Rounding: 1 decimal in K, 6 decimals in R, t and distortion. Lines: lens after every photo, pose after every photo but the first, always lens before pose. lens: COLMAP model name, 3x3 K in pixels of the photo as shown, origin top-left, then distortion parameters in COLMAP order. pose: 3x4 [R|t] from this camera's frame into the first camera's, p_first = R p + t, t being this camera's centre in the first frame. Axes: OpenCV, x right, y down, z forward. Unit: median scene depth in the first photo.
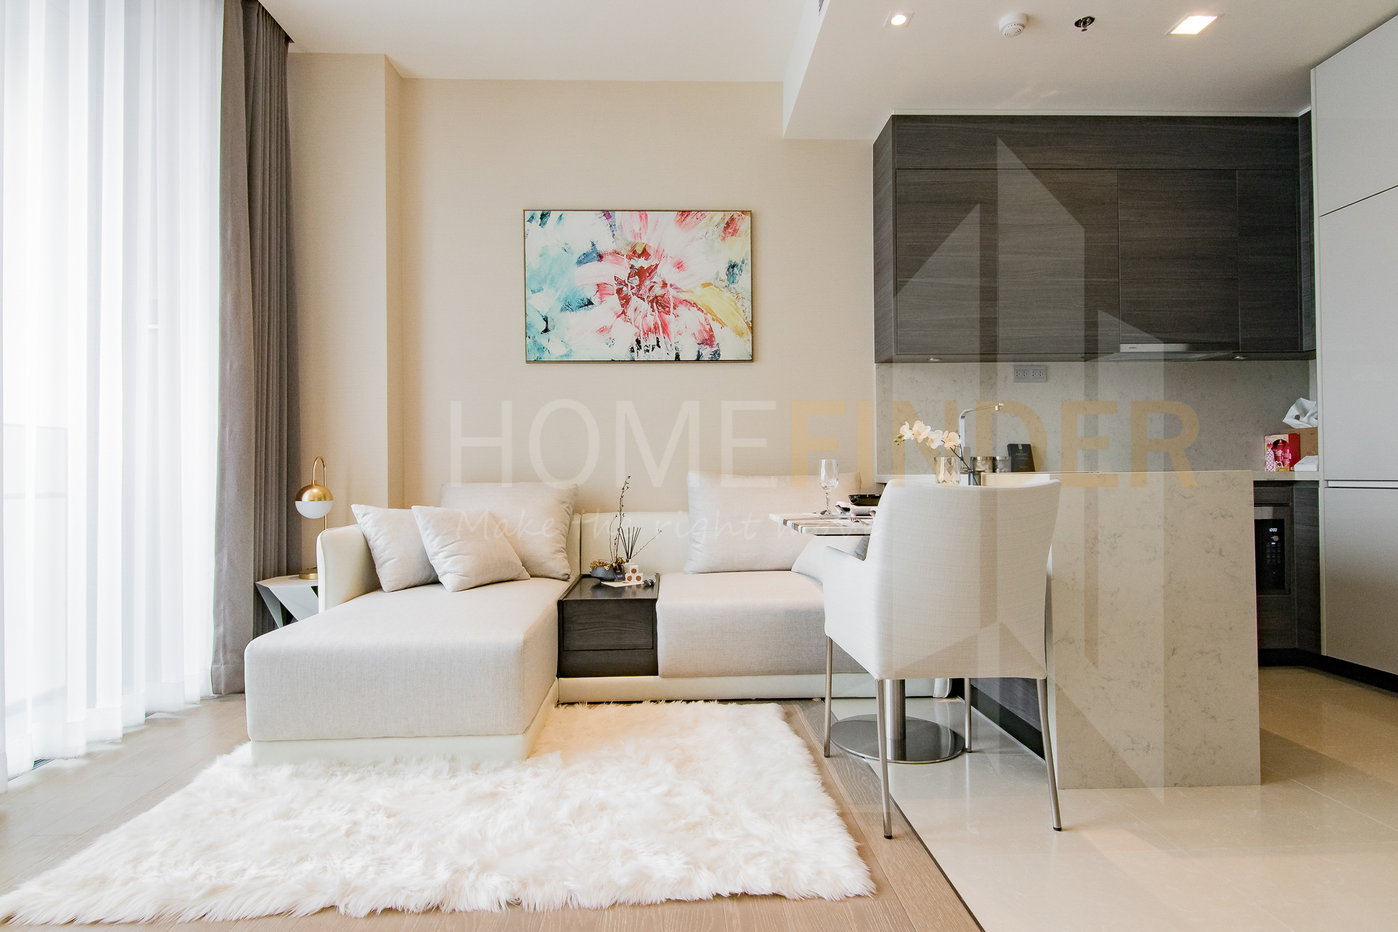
lens RADIAL K [[716.0, 0, 696.3], [0, 716.0, 468.0], [0, 0, 1]] dist [0.031949, -0.024318]
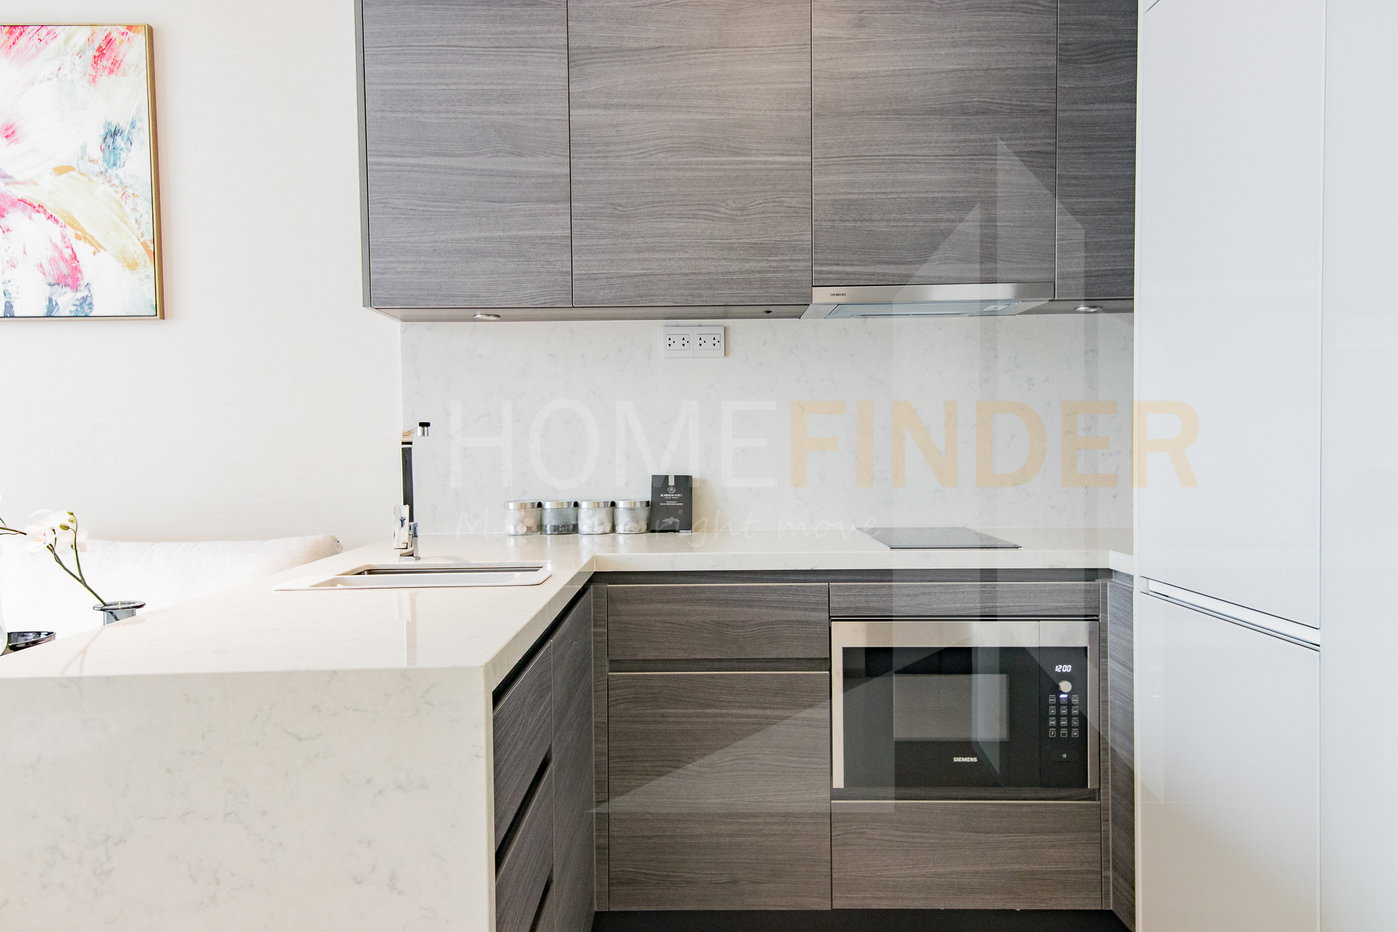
lens RADIAL K [[1009.6, 0, 694.3], [0, 1009.6, 468.6], [0, 0, 1]] dist [0.078980, -0.054341]
pose [[0.999145, 0.000484, -0.041344, 0.504173], [0.001078, 0.999286, 0.037758, -0.067345], [0.041332, -0.037771, 0.998431, 0.264476]]
